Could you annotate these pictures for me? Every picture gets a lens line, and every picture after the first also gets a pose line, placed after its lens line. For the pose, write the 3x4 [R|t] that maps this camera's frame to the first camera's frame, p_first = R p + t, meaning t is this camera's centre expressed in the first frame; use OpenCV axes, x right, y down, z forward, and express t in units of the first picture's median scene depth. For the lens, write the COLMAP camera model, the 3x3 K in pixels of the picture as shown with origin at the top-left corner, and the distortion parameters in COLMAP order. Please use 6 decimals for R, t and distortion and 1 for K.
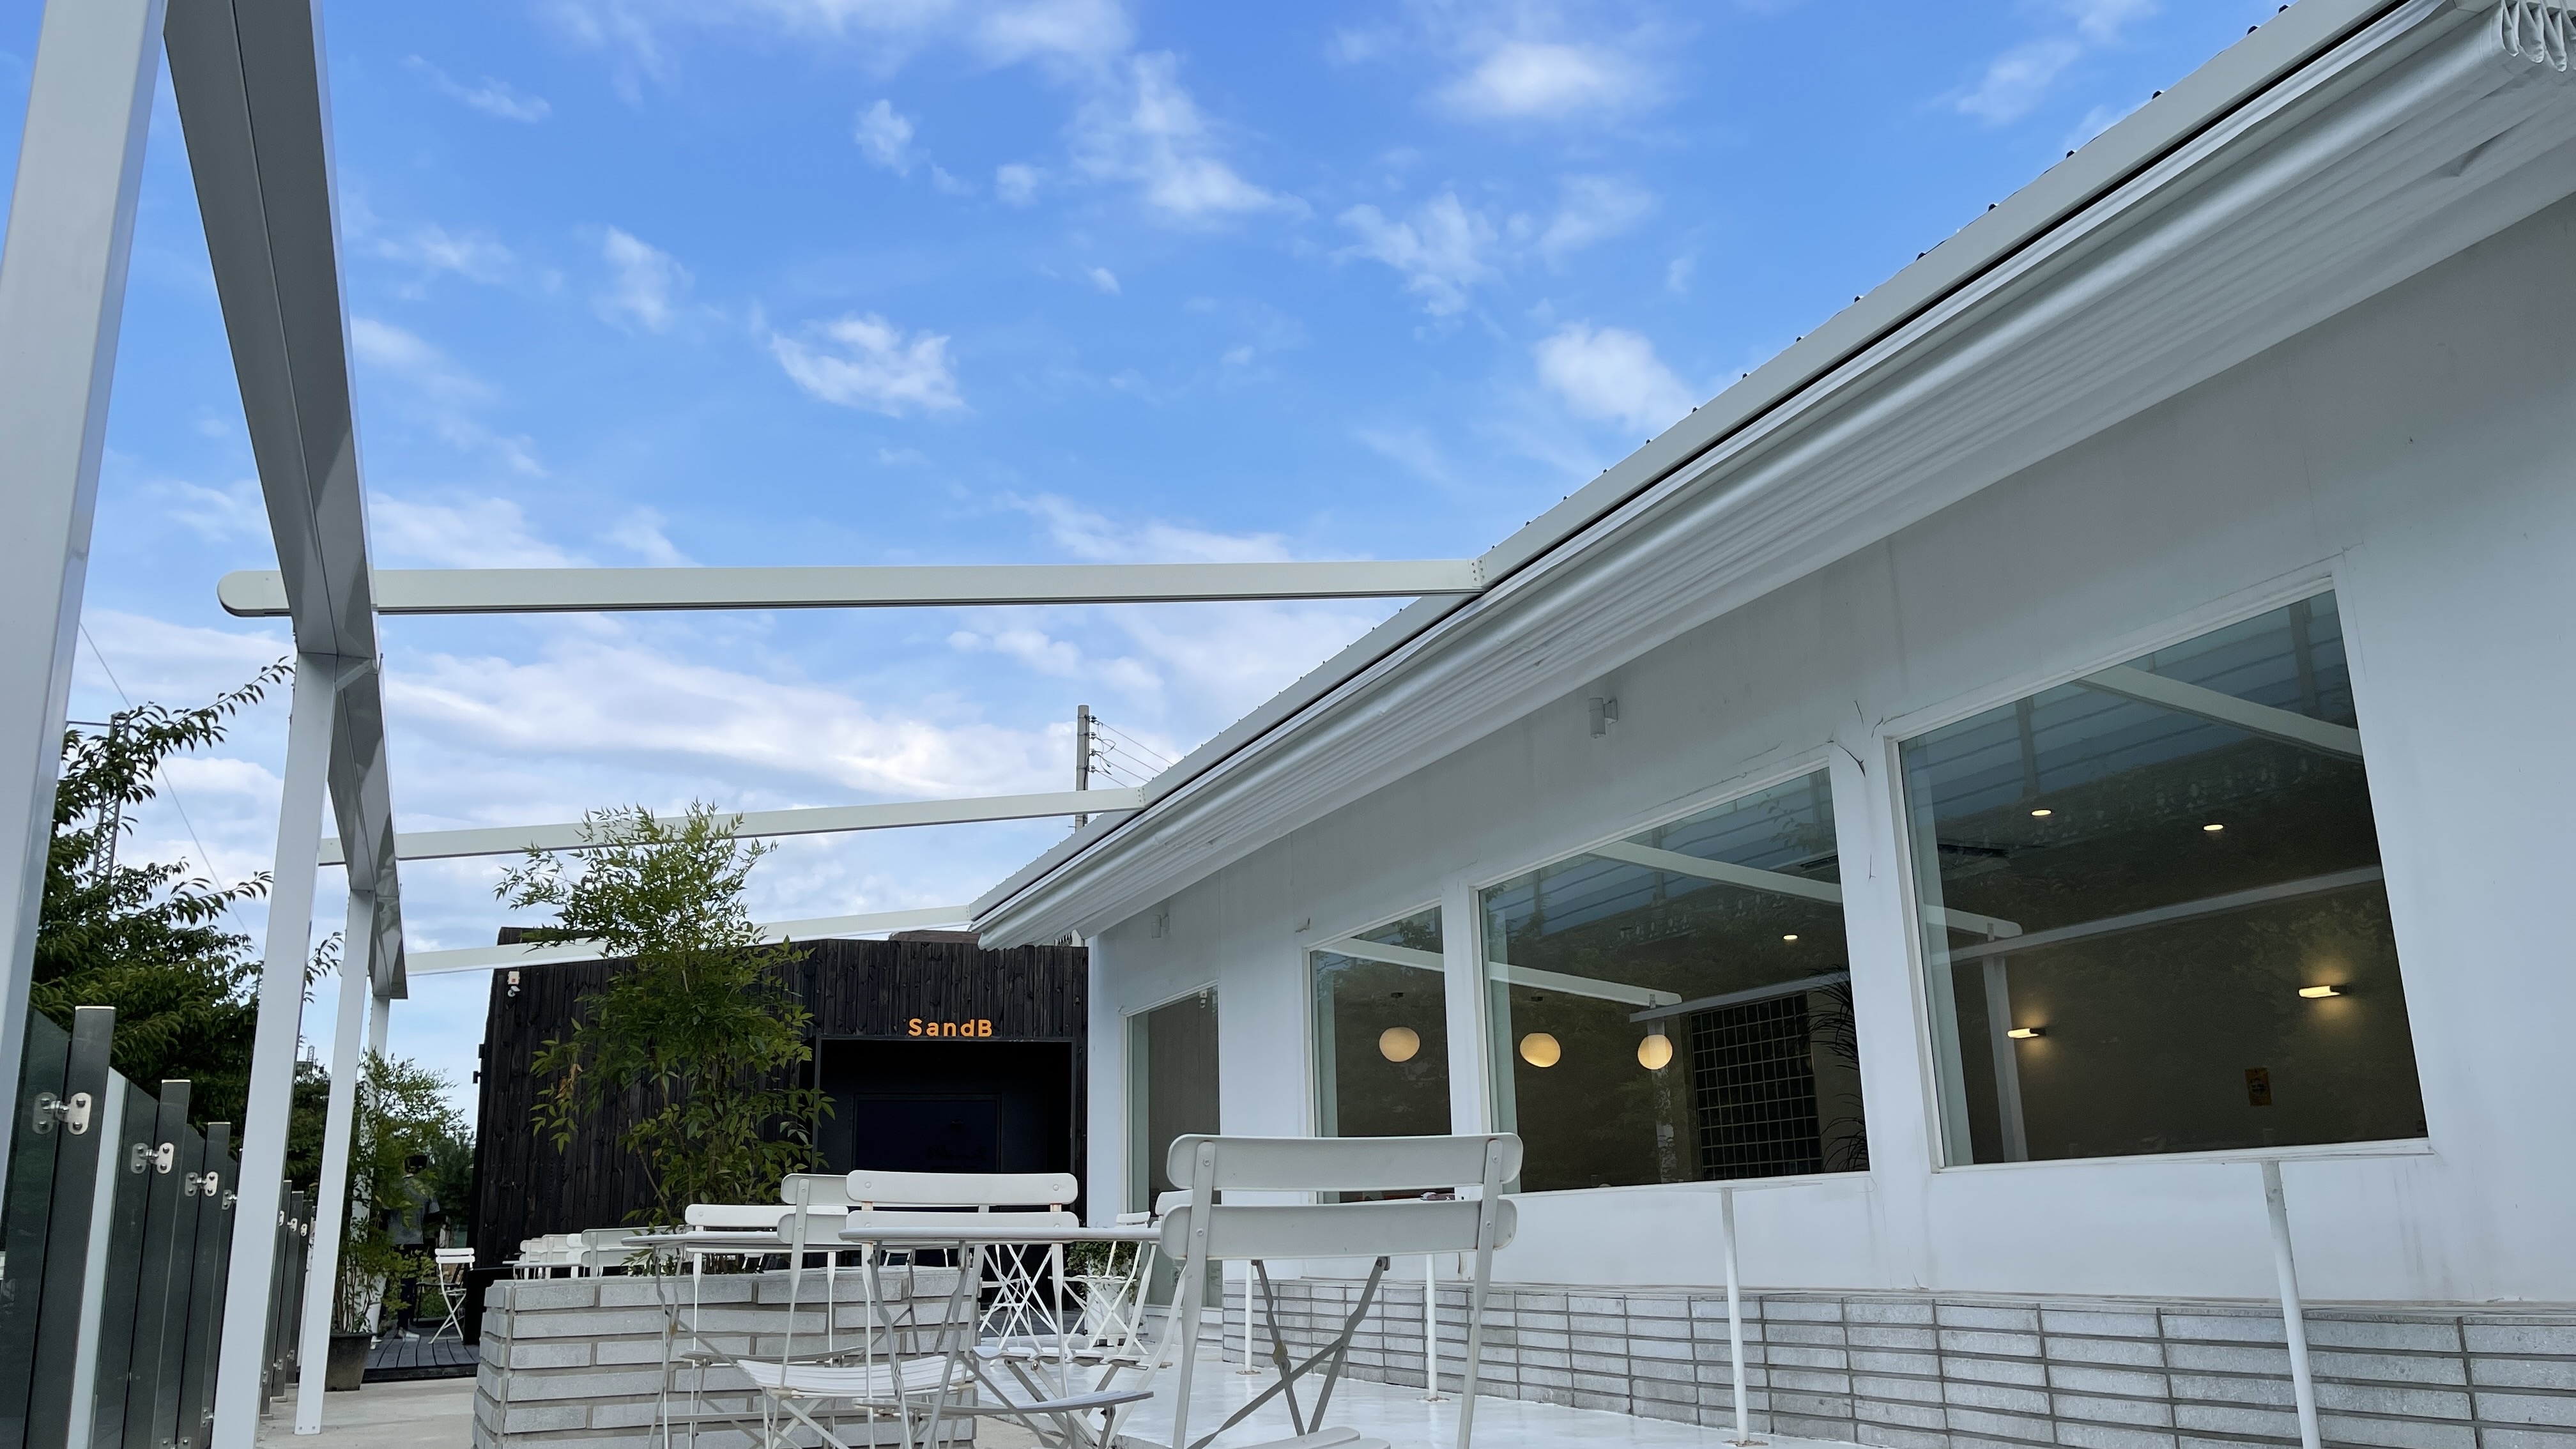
lens RADIAL K [[1983.0, 0, 1288.0], [0, 1983.0, 724.5], [0, 0, 1]] dist [0.070232, -0.096346]
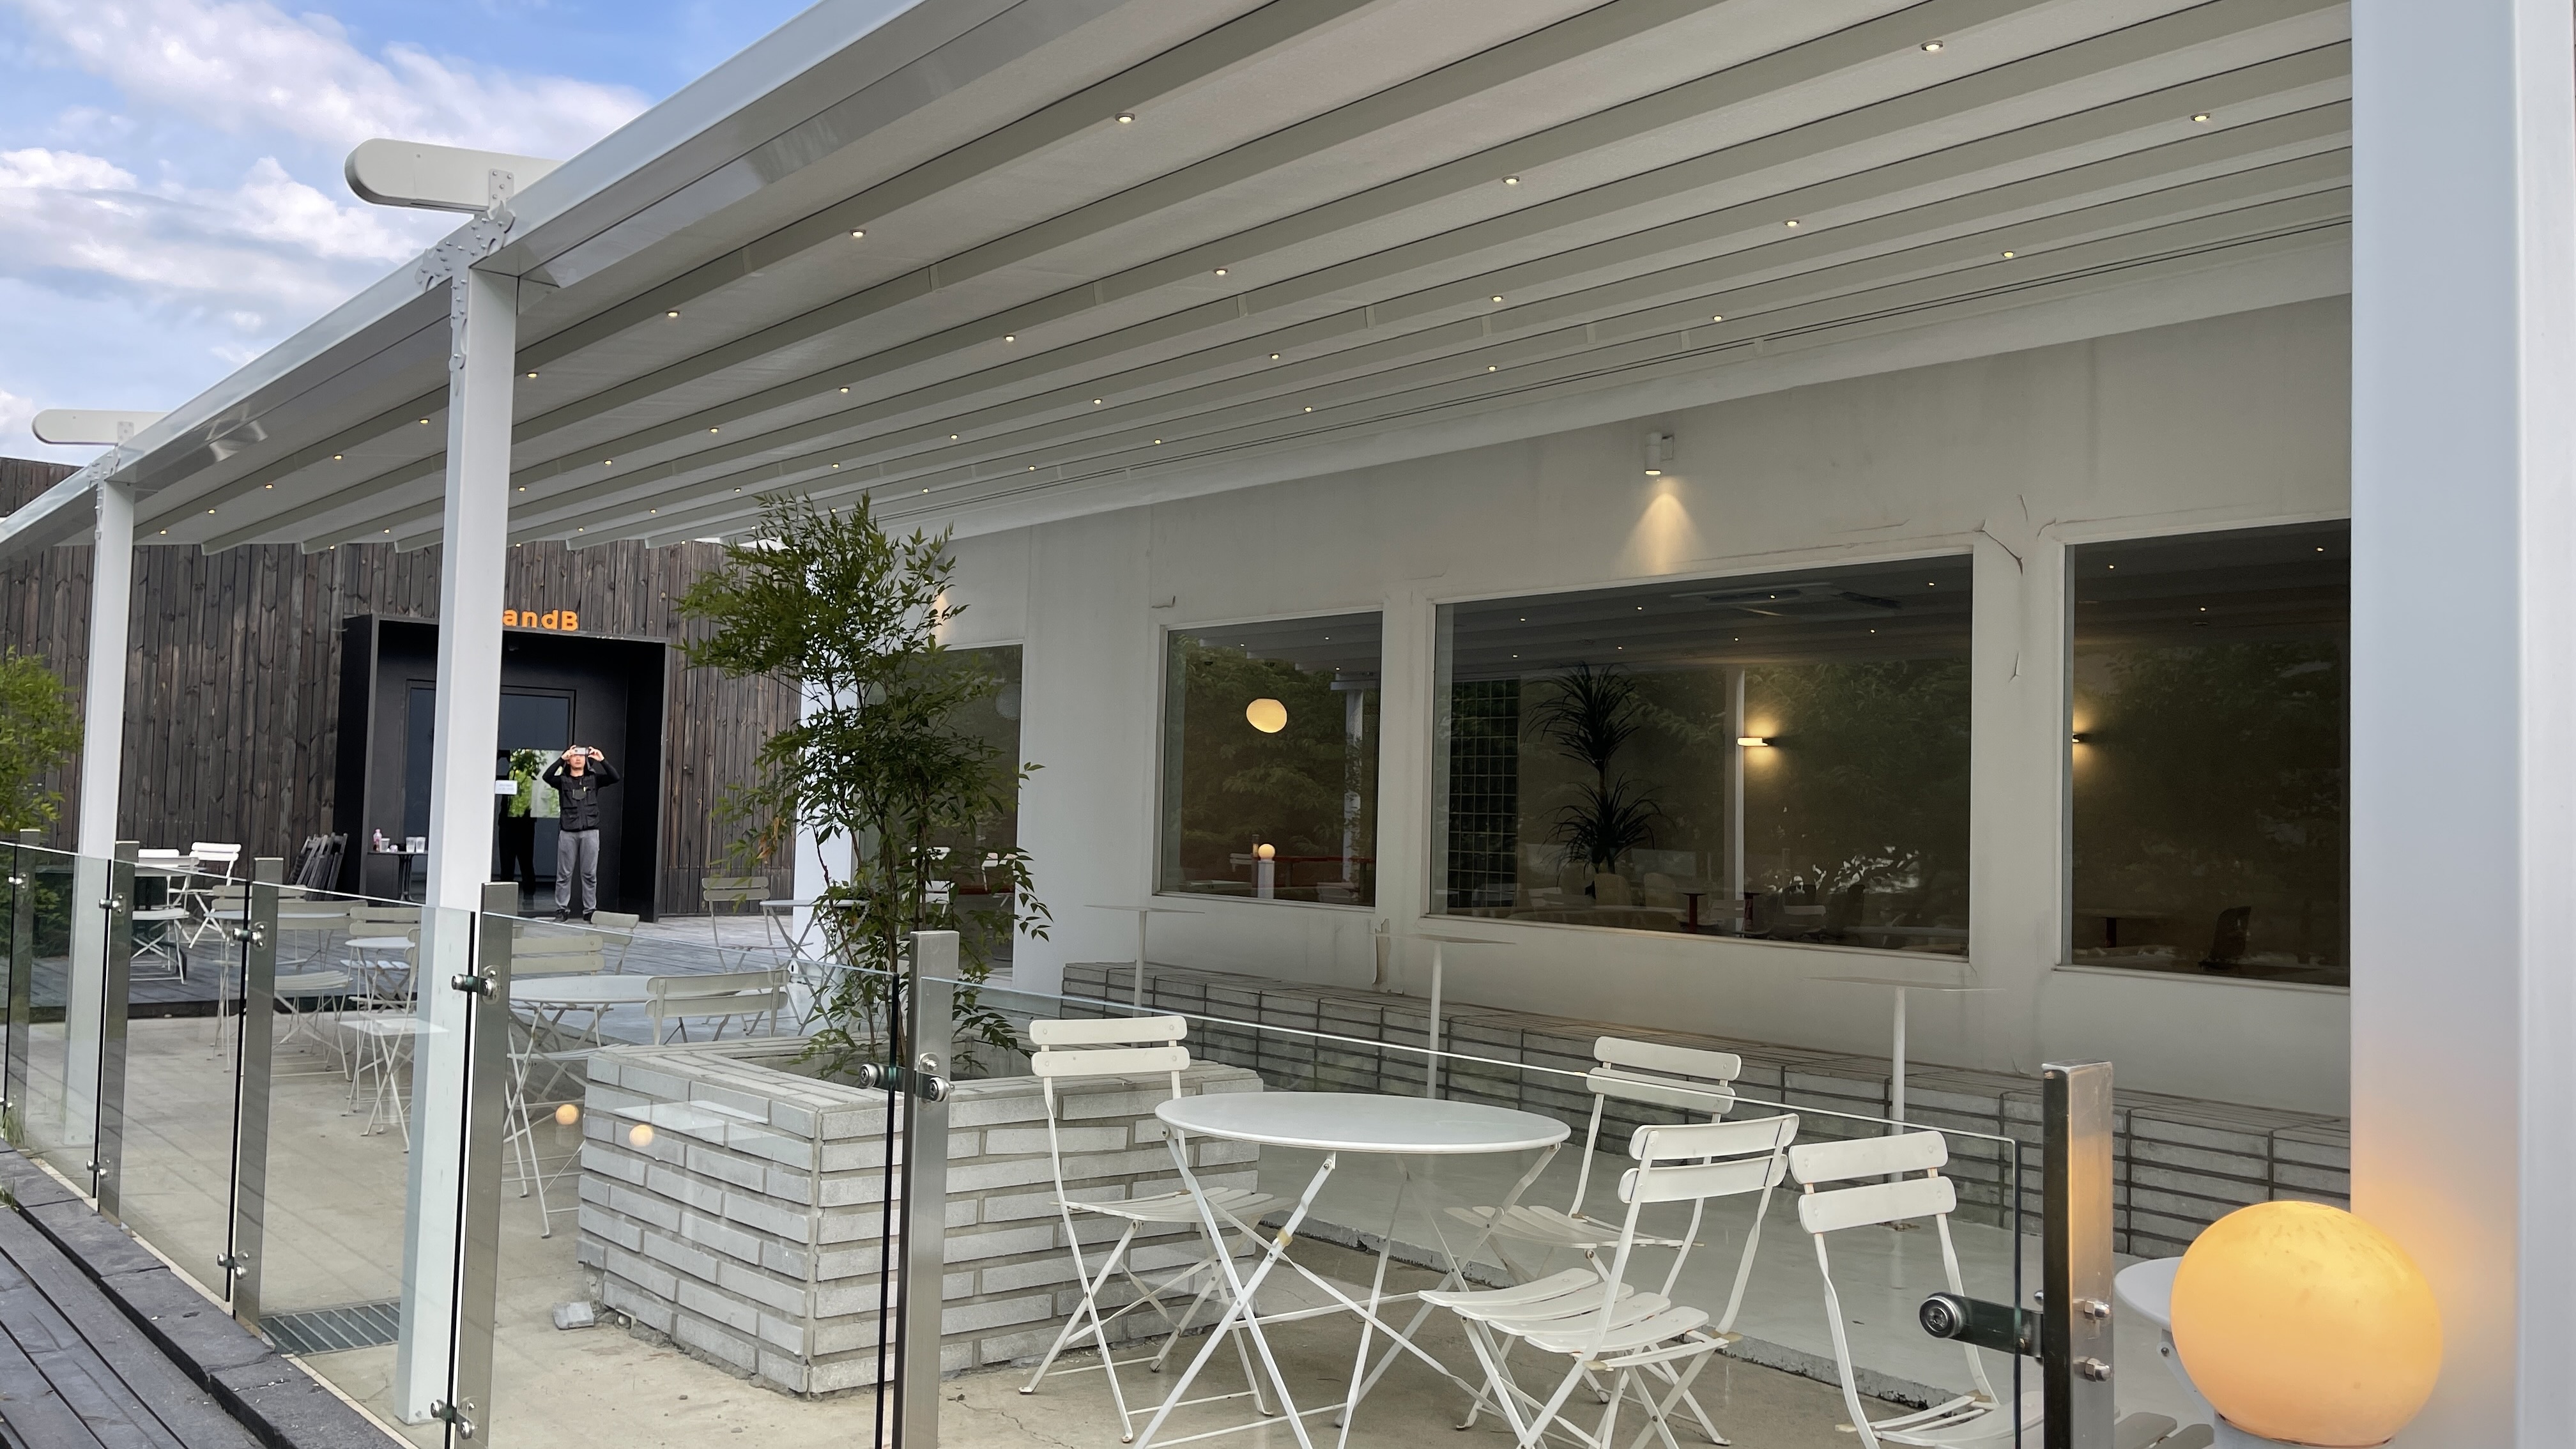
lens RADIAL K [[1983.0, 0, 1288.0], [0, 1983.0, 724.5], [0, 0, 1]] dist [0.070232, -0.096346]
pose [[0.948598, 0.065338, 0.309665, -0.169551], [-0.128727, 0.973518, 0.188922, -0.019736], [-0.289121, -0.219073, 0.931888, 0.077591]]
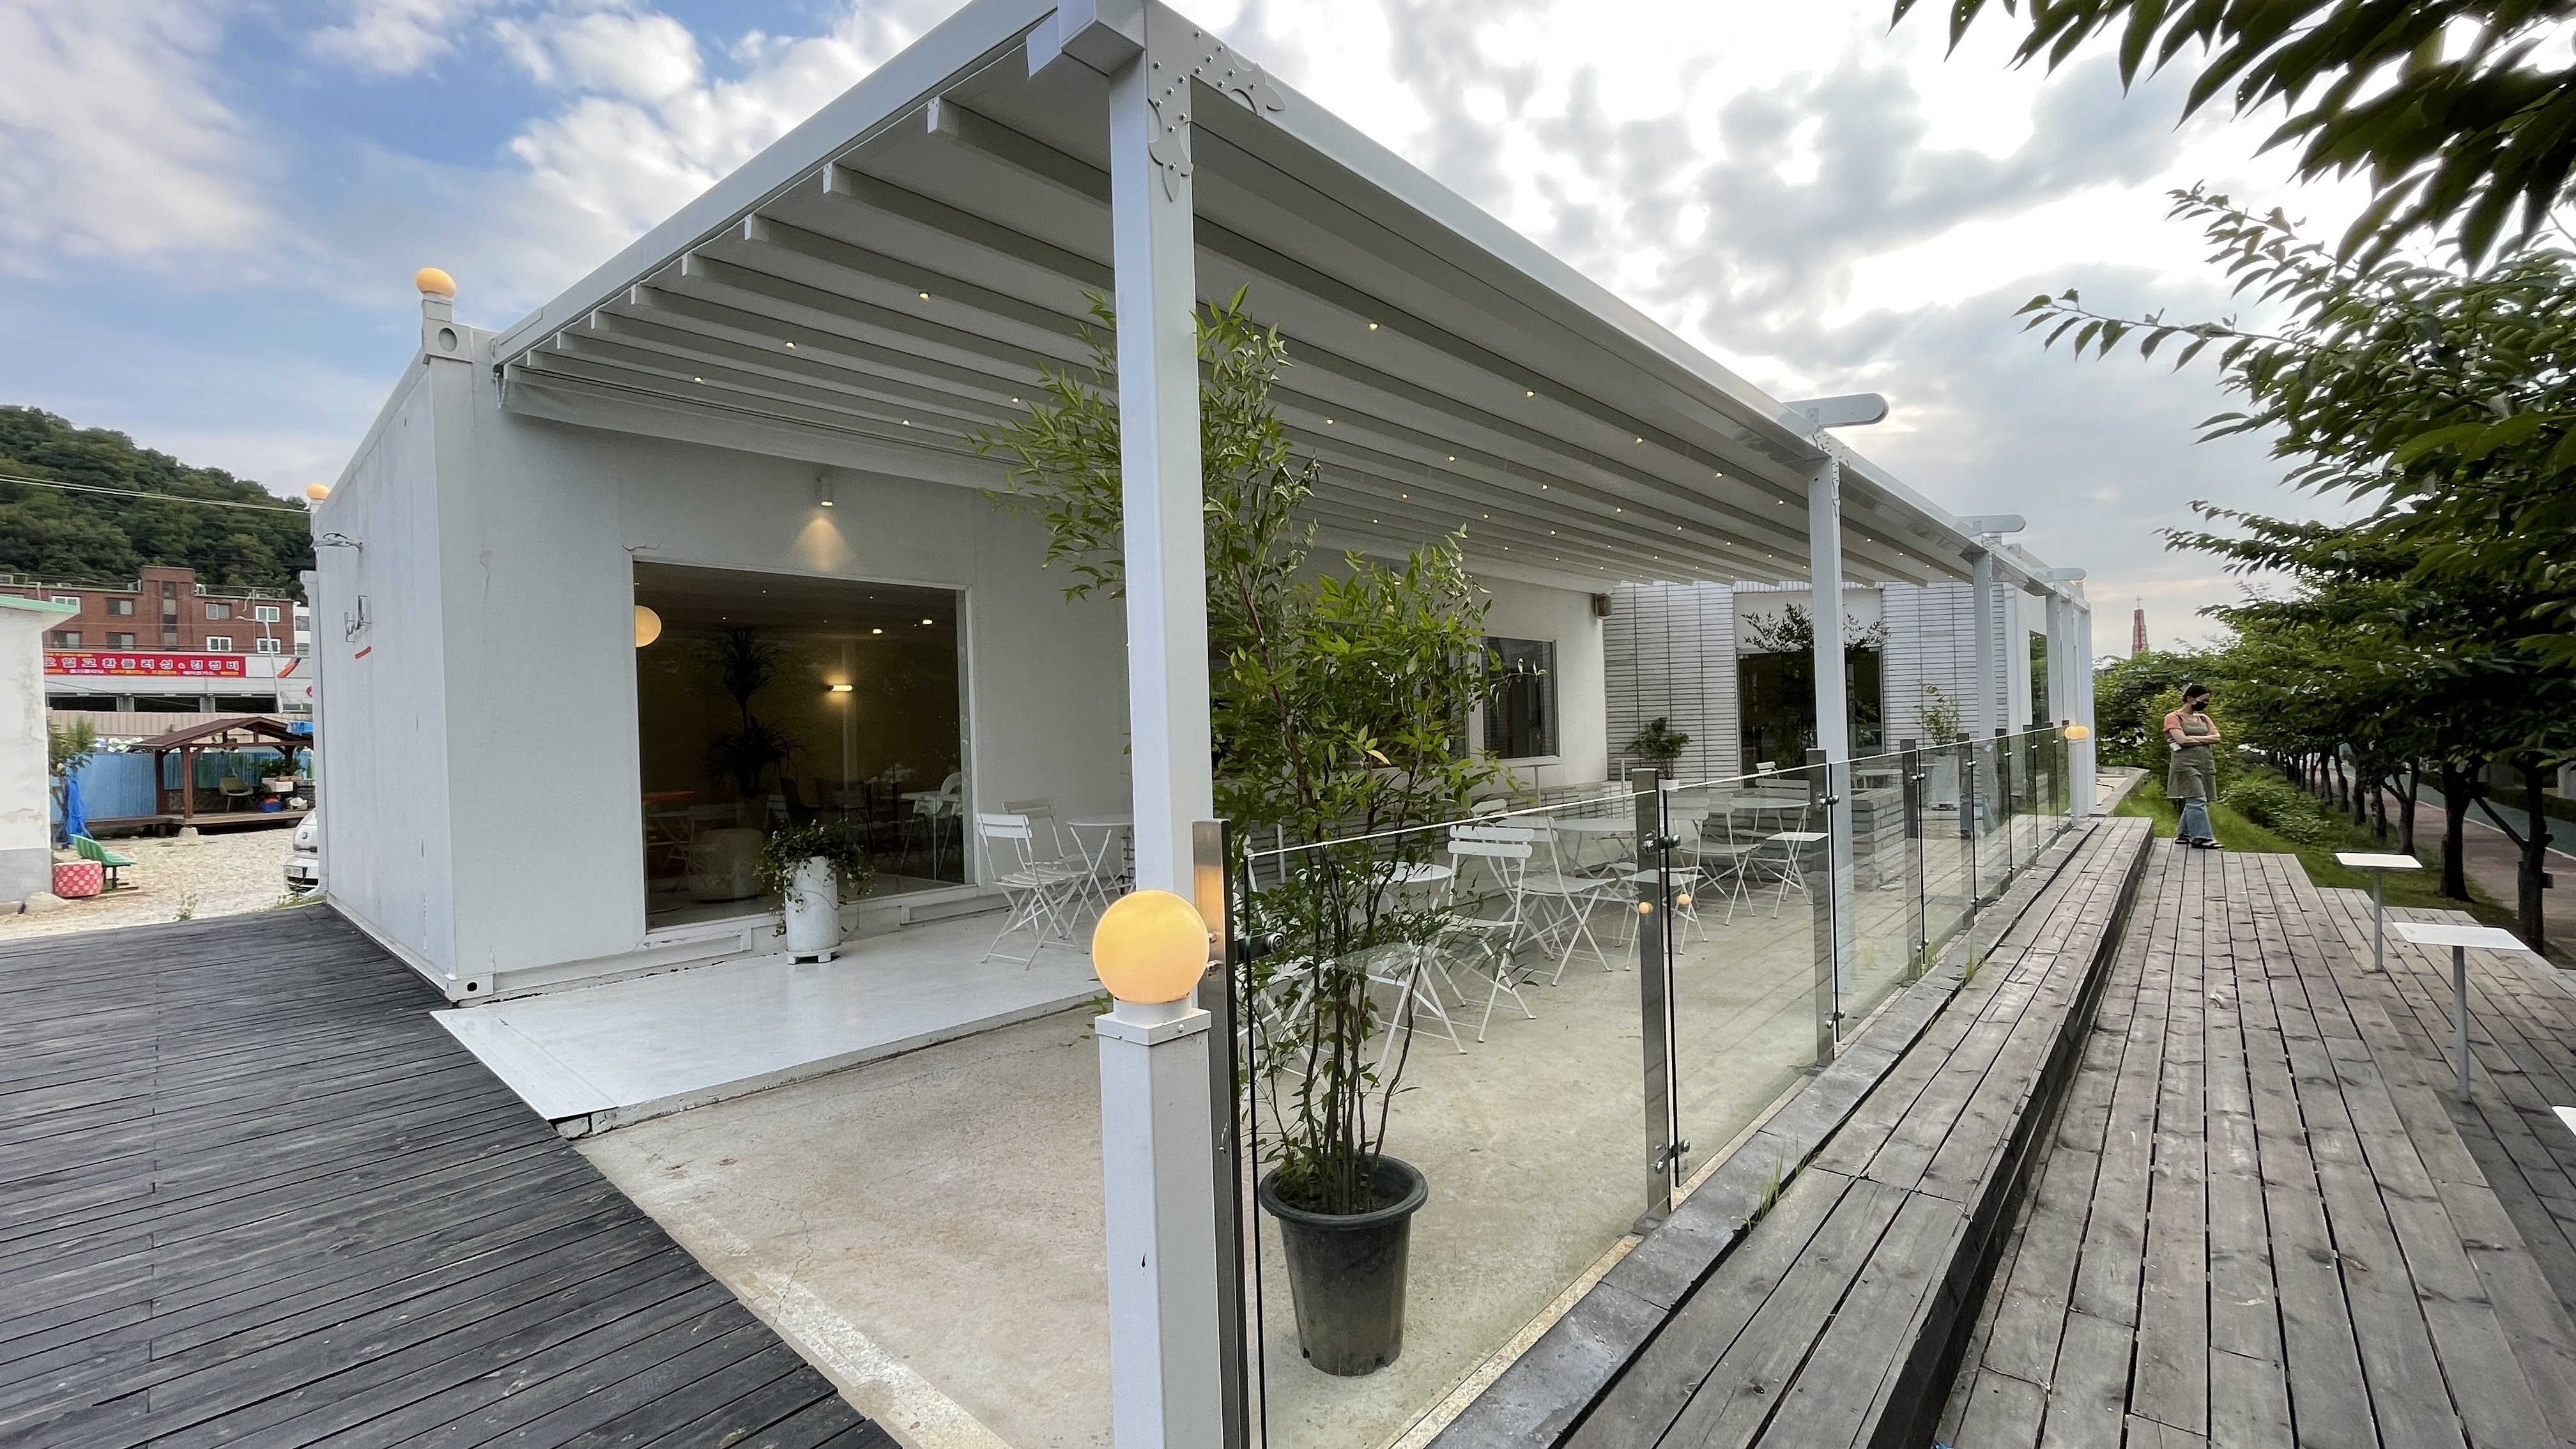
lens RADIAL K [[1060.4, 0, 1271.0], [0, 1060.4, 733.1], [0, 0, 1]] dist [-0.000874, 0.000016]
pose [[-0.429227, 0.036501, 0.902459, -0.509112], [-0.192412, 0.972551, -0.130850, 0.206318], [-0.882464, -0.229808, -0.410422, 0.896054]]
